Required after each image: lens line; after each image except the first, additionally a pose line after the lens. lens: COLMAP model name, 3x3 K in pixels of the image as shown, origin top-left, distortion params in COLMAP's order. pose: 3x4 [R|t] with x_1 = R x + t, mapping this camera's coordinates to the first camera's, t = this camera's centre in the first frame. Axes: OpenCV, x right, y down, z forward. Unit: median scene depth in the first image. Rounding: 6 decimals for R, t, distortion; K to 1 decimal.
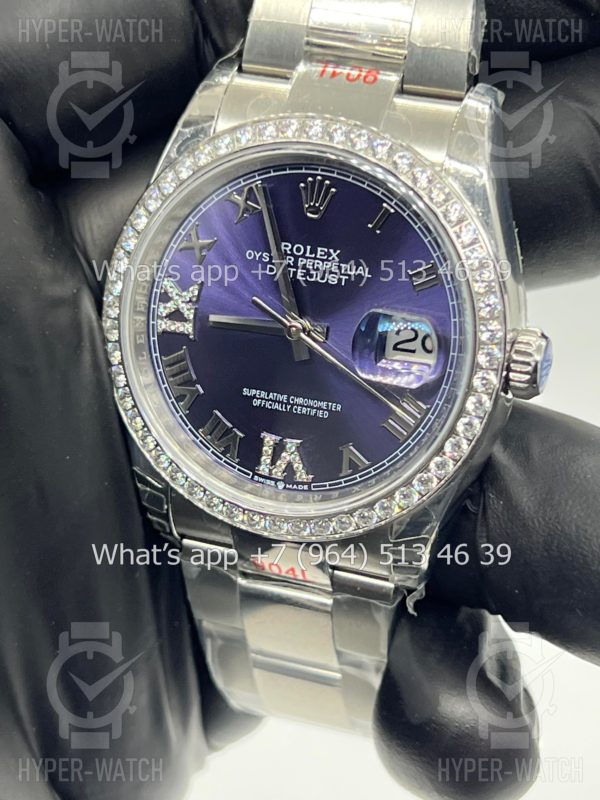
lens RADIAL K [[1874.6, 0, 300.0], [0, 1874.6, 400.0], [0, 0, 1]] dist [0.244862, 0.524822]
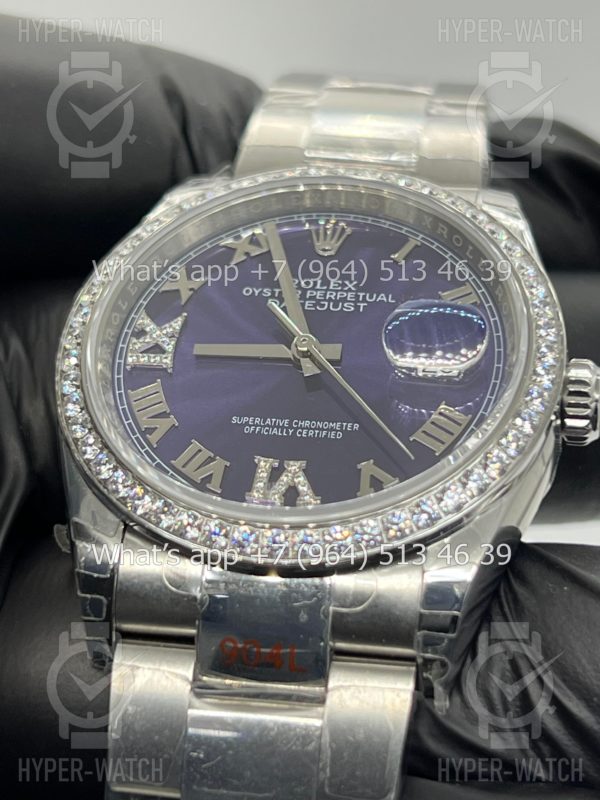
lens RADIAL K [[1874.6, 0, 300.0], [0, 1874.6, 400.0], [0, 0, 1]] dist [0.244862, 0.524822]
pose [[0.975413, 0.149071, 0.162318, -0.135097], [0.004063, 0.724233, -0.689543, 0.549916], [-0.220347, 0.673249, 0.705821, 0.422574]]
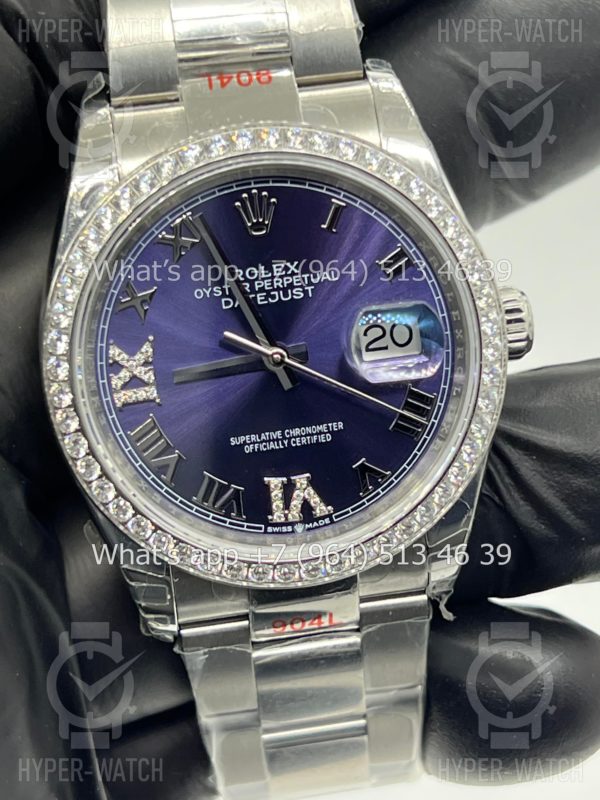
lens RADIAL K [[1874.6, 0, 300.0], [0, 1874.6, 400.0], [0, 0, 1]] dist [0.244862, 0.524822]
pose [[0.881519, -0.278110, 0.381549, -0.343336], [0.299608, 0.954057, 0.003203, -0.016804], [-0.364910, 0.111492, 0.924343, 0.150749]]
